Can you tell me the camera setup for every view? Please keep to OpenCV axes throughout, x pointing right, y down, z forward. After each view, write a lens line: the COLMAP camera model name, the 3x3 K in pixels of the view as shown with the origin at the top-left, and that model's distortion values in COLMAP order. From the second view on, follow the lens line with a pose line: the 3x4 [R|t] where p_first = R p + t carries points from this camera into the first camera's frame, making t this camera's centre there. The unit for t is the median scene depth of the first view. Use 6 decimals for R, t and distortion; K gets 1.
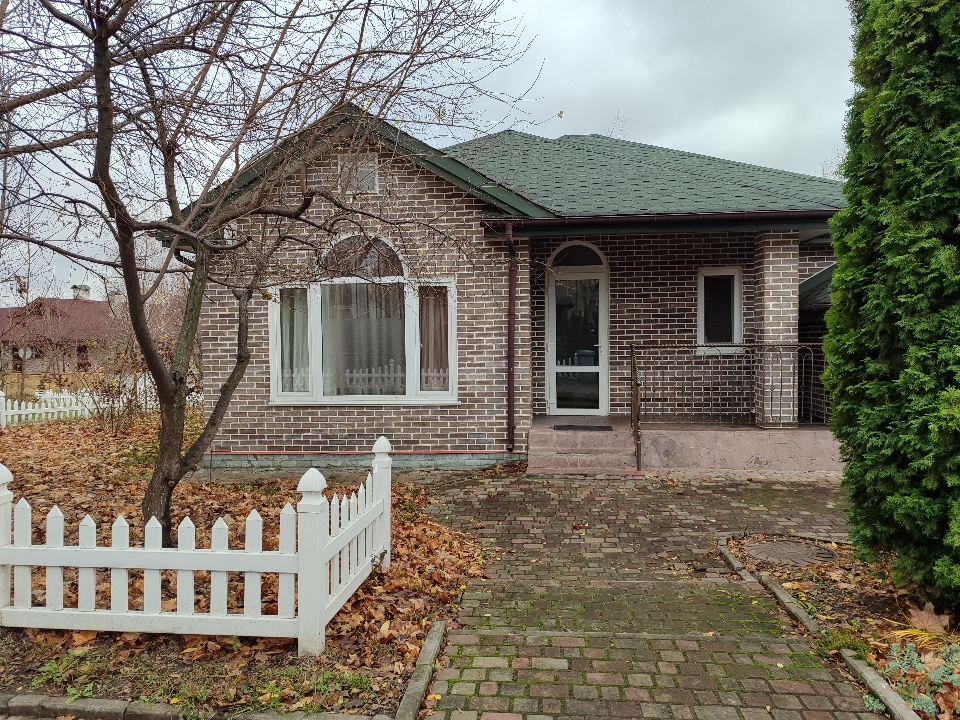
lens RADIAL K [[692.8, 0, 487.9], [0, 692.8, 363.3], [0, 0, 1]] dist [0.013890, -0.010322]
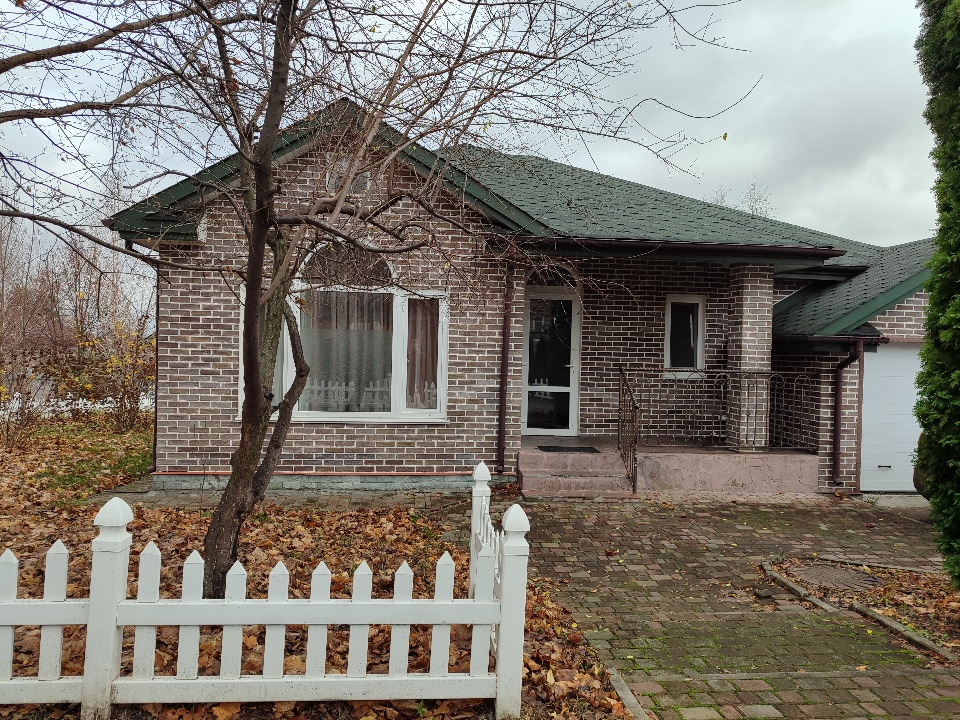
lens RADIAL K [[692.8, 0, 478.6], [0, 692.8, 355.0], [0, 0, 1]] dist [0.013890, -0.010322]
pose [[0.980344, 0.036910, 0.193811, -0.194392], [-0.030842, 0.998938, -0.034232, -0.003727], [-0.194869, 0.027582, 0.980441, 0.051409]]
